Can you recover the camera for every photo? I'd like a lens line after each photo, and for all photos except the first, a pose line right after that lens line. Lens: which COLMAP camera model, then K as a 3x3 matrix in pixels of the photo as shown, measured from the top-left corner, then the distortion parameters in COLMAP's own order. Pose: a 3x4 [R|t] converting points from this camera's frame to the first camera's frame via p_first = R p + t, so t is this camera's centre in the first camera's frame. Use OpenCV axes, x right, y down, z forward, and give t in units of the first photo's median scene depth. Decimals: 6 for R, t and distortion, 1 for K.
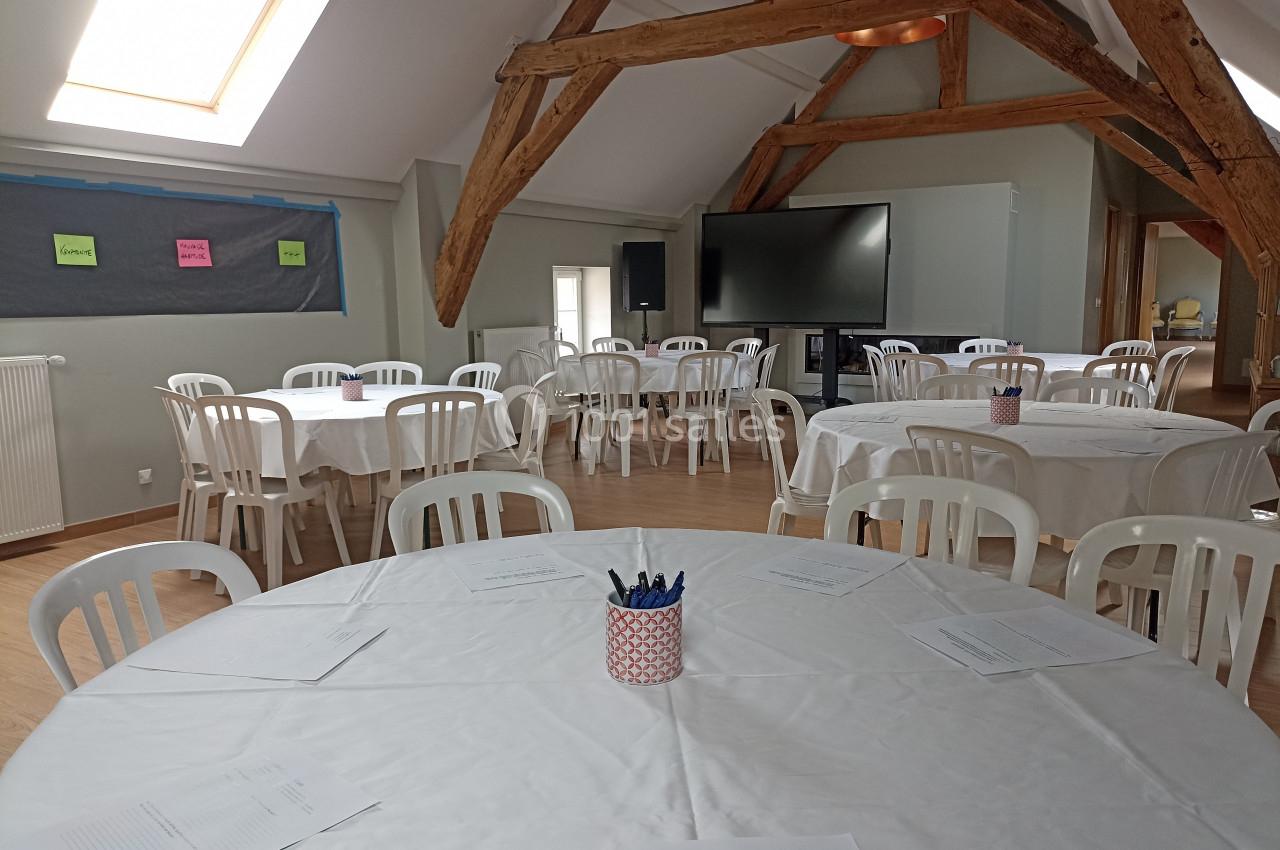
lens RADIAL K [[941.6, 0, 640.7], [0, 941.6, 428.0], [0, 0, 1]] dist [0.023282, -0.014199]
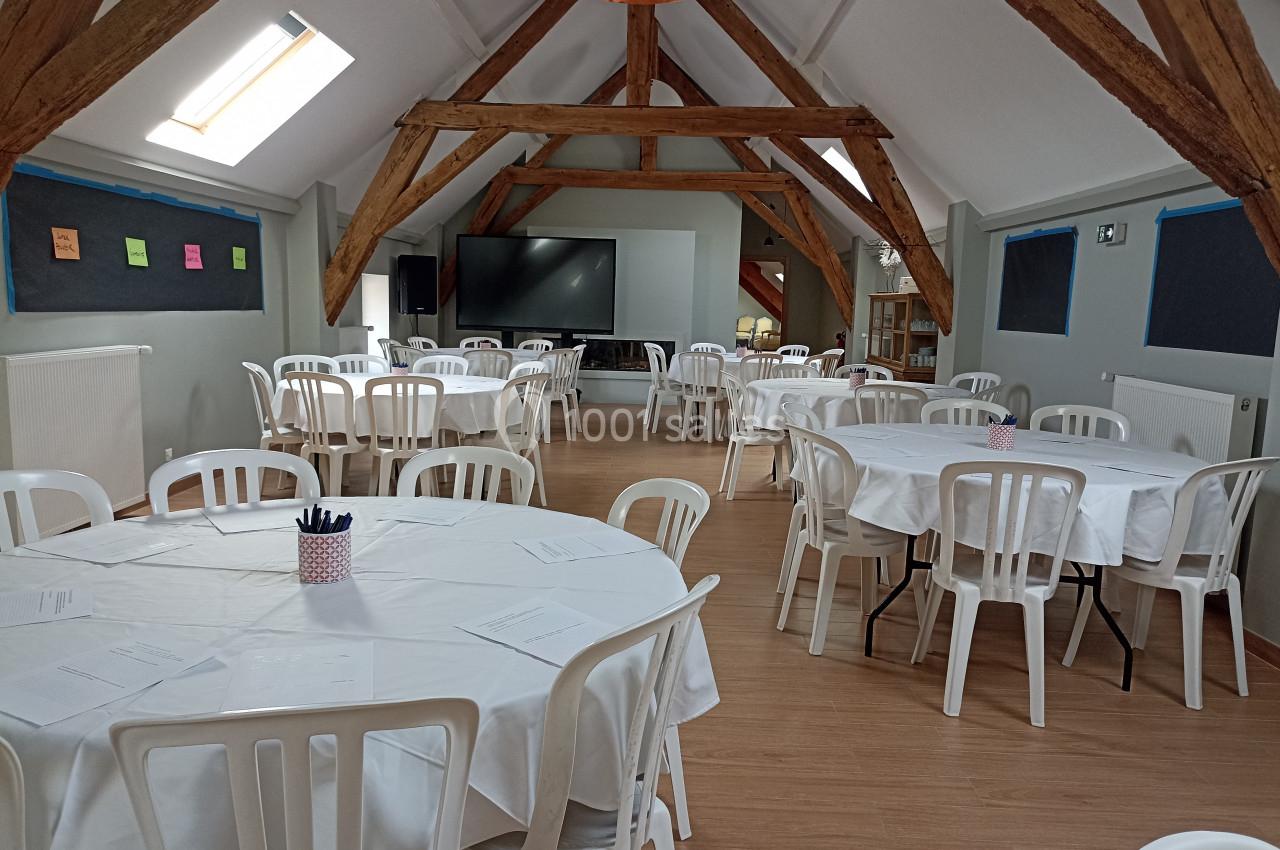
lens RADIAL K [[941.6, 0, 630.6], [0, 941.6, 428.4], [0, 0, 1]] dist [0.023282, -0.014199]
pose [[0.870321, -0.030385, 0.491546, -0.479278], [0.032084, 0.999473, 0.004976, 0.026250], [-0.491438, 0.011440, 0.870838, -0.198409]]
